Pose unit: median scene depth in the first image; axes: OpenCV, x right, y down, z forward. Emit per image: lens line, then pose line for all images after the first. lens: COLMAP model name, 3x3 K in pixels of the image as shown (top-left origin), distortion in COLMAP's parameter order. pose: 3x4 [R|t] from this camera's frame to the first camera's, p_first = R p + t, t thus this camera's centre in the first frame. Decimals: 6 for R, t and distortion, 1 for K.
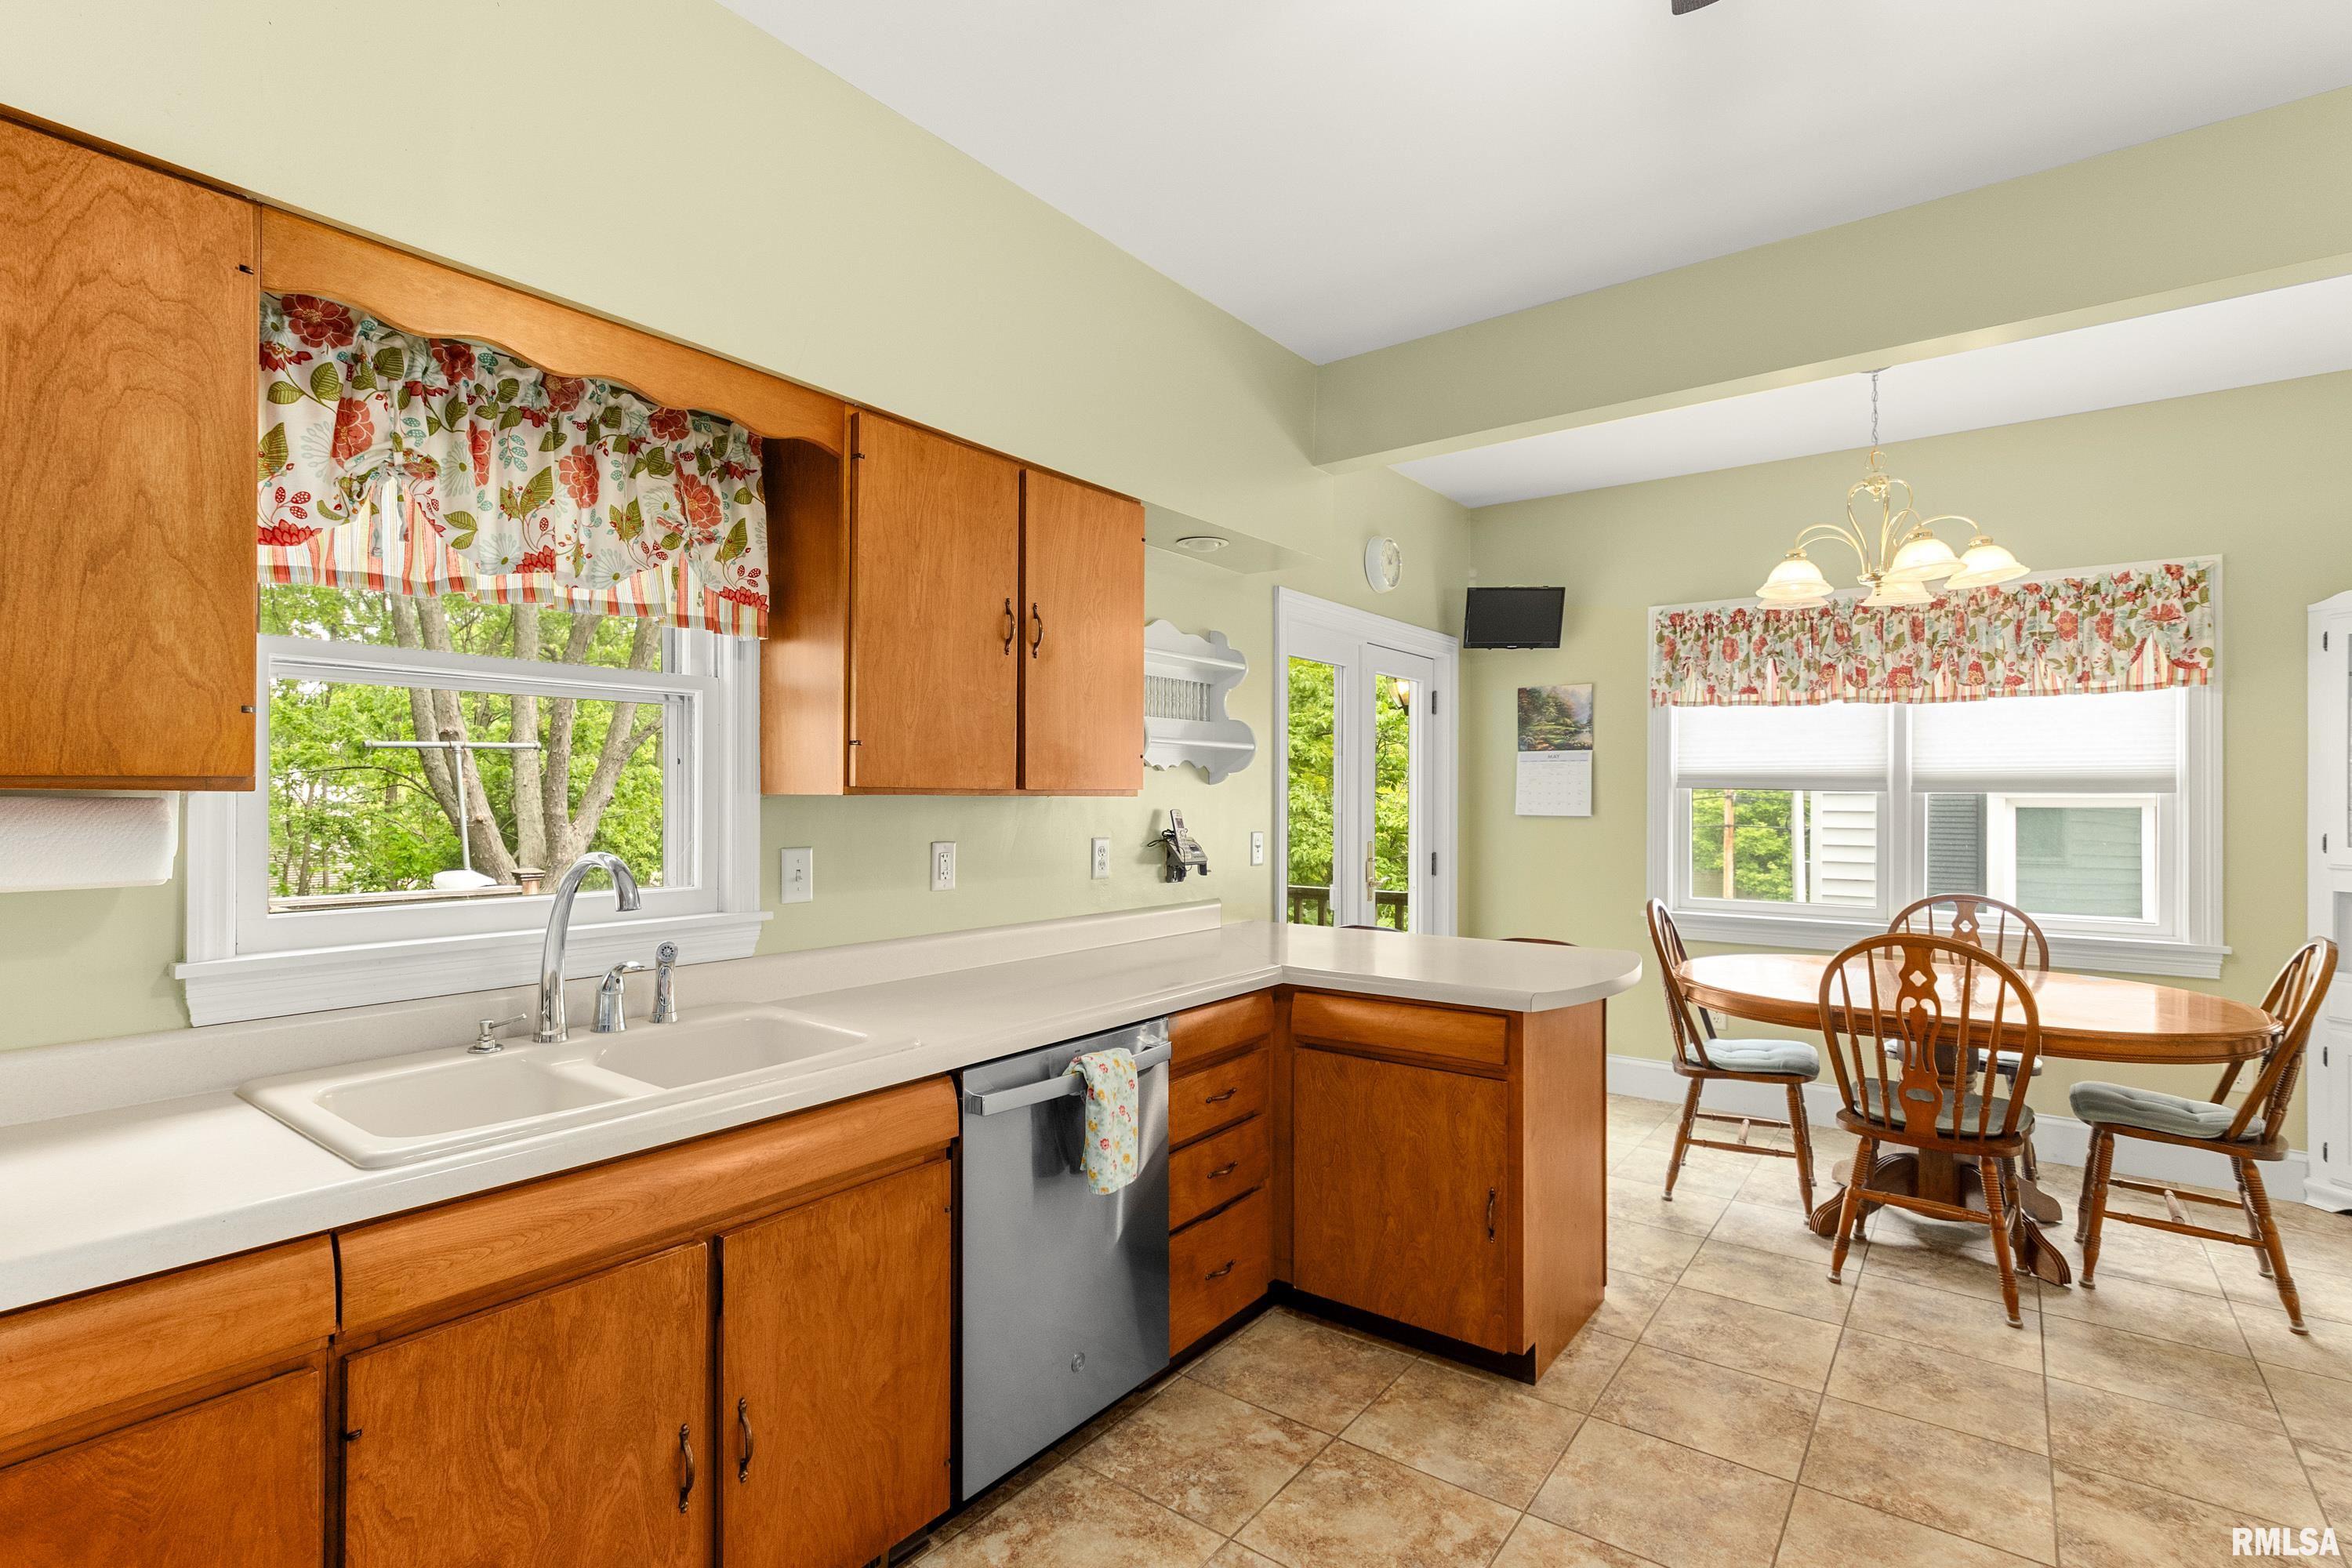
lens RADIAL K [[1099.2, 0, 1155.4], [0, 1099.2, 795.5], [0, 0, 1]] dist [-0.007293, 0.000069]
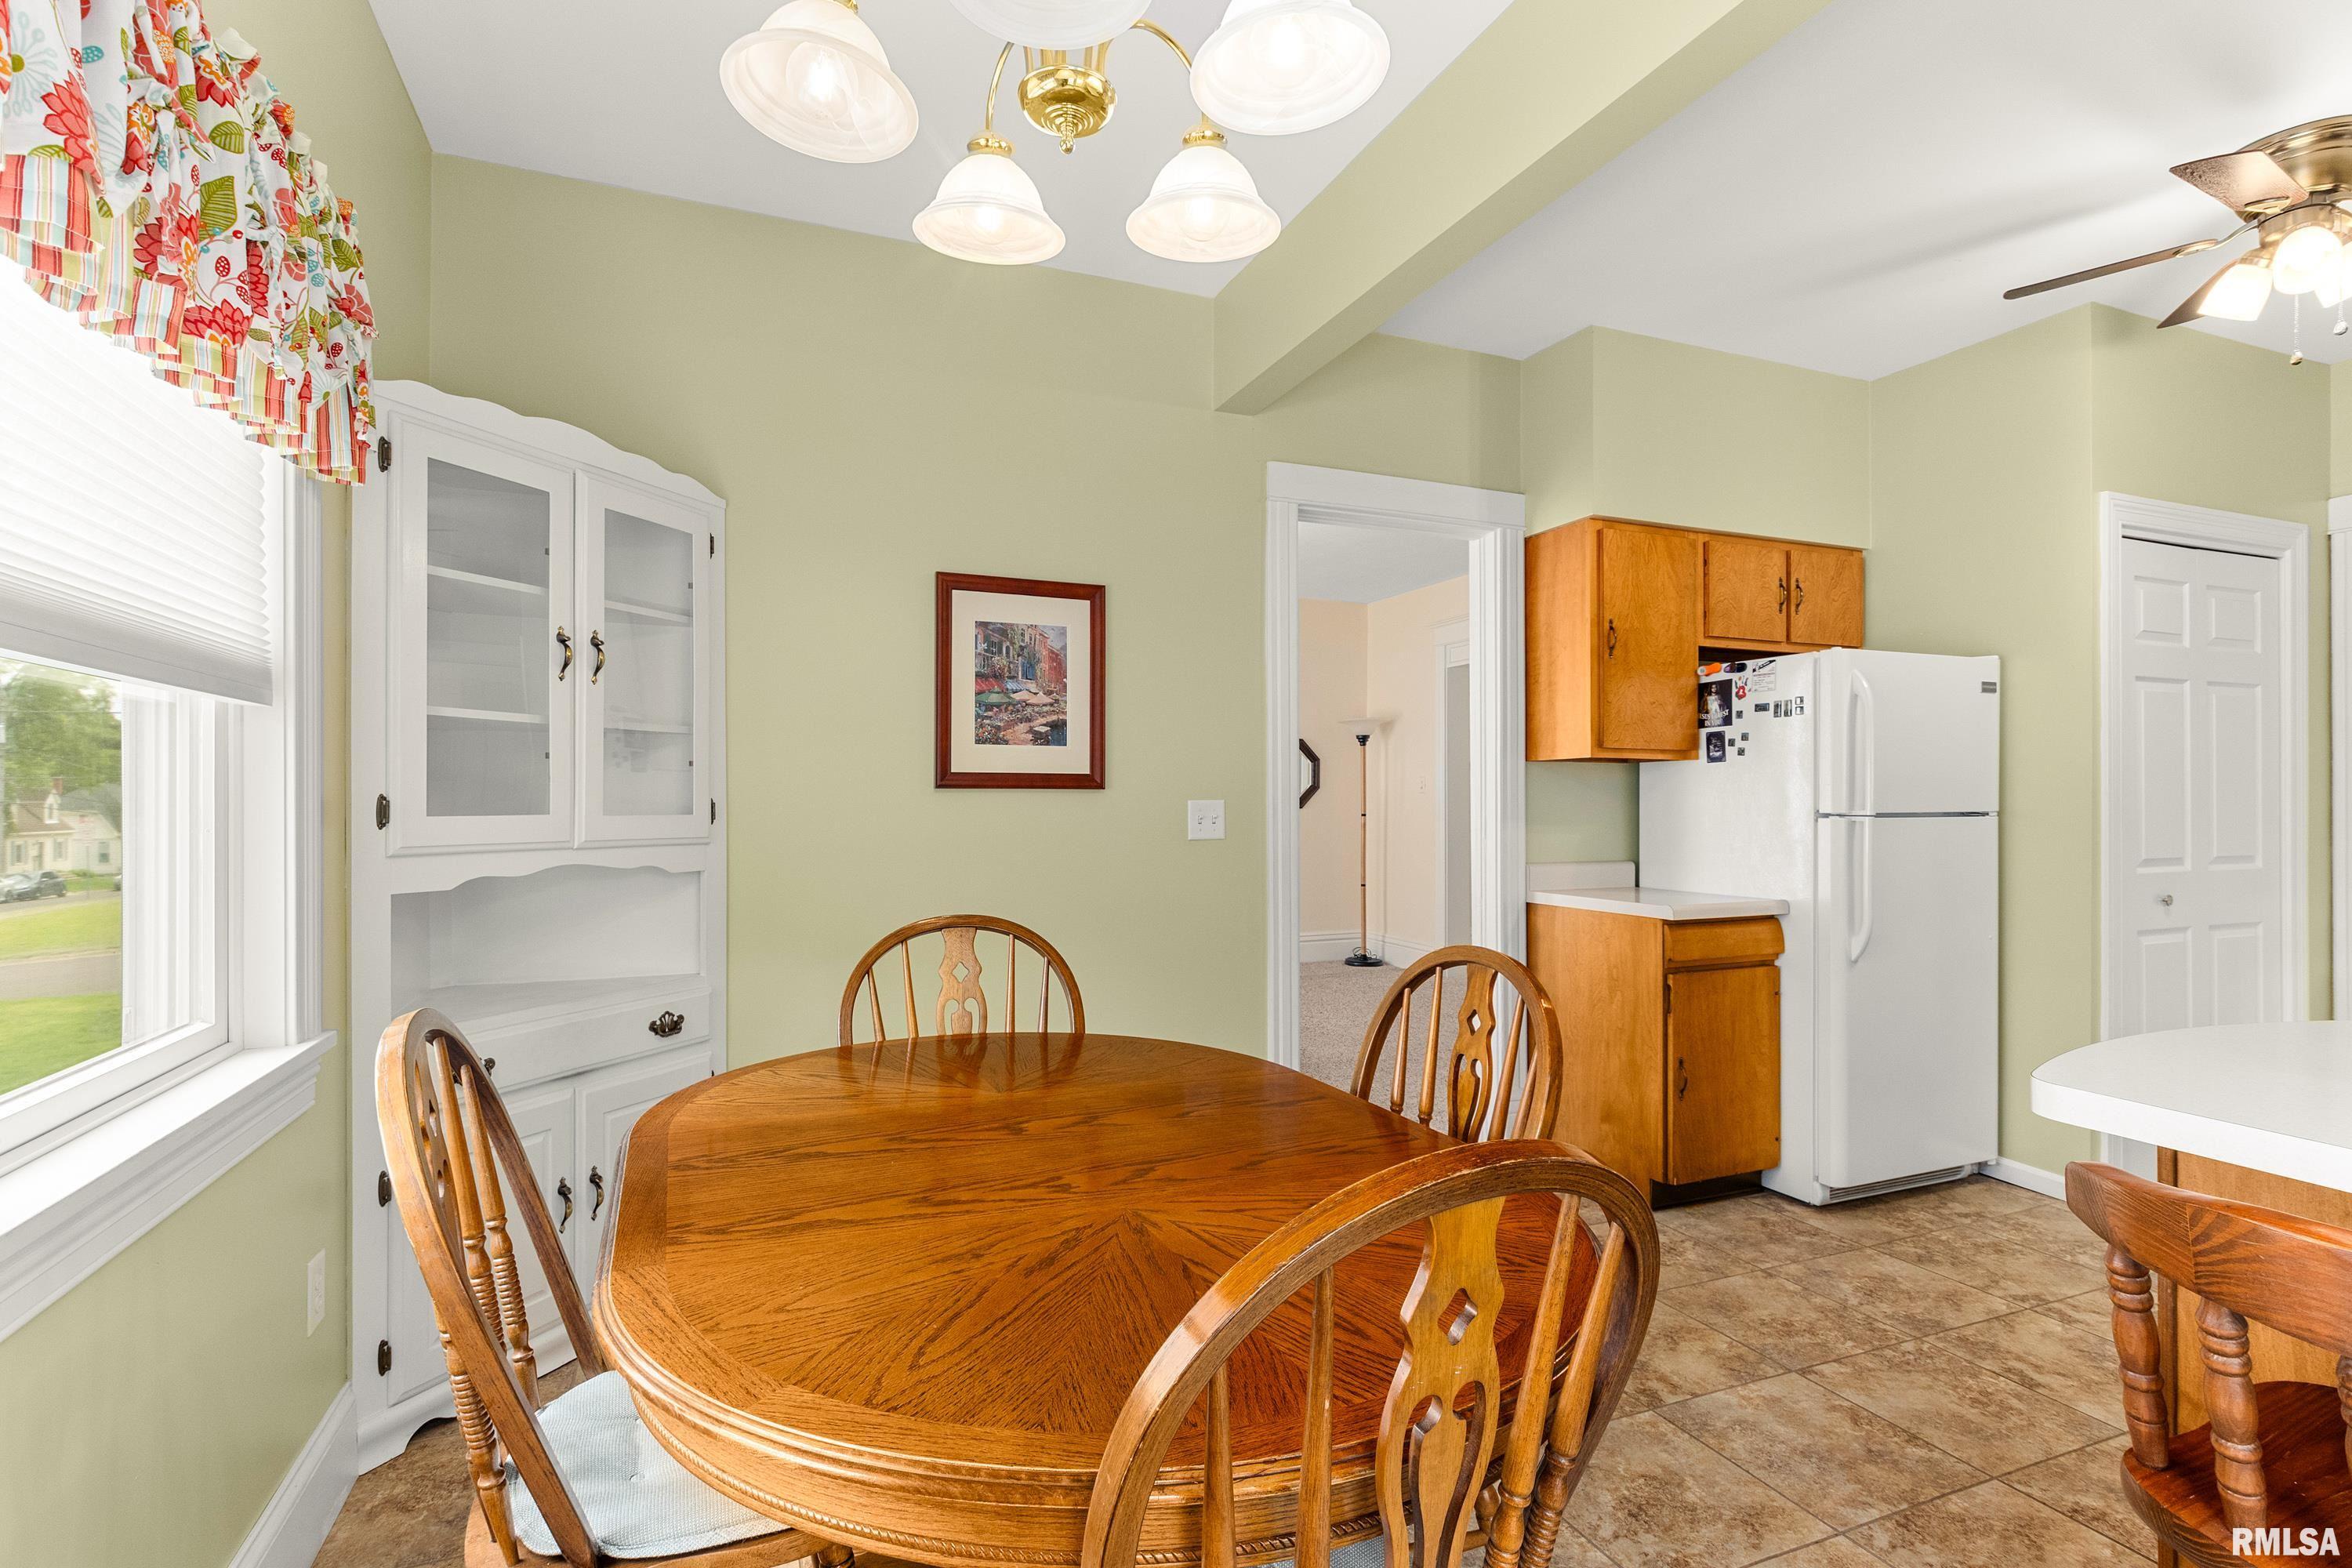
lens RADIAL K [[1099.2, 0, 1154.2], [0, 1099.2, 799.8], [0, 0, 1]] dist [-0.007293, 0.000069]
pose [[-0.862821, -0.001480, 0.505508, 0.423280], [-0.000483, 0.999998, 0.002103, 0.034398], [-0.505509, 0.001571, -0.862820, 1.237324]]
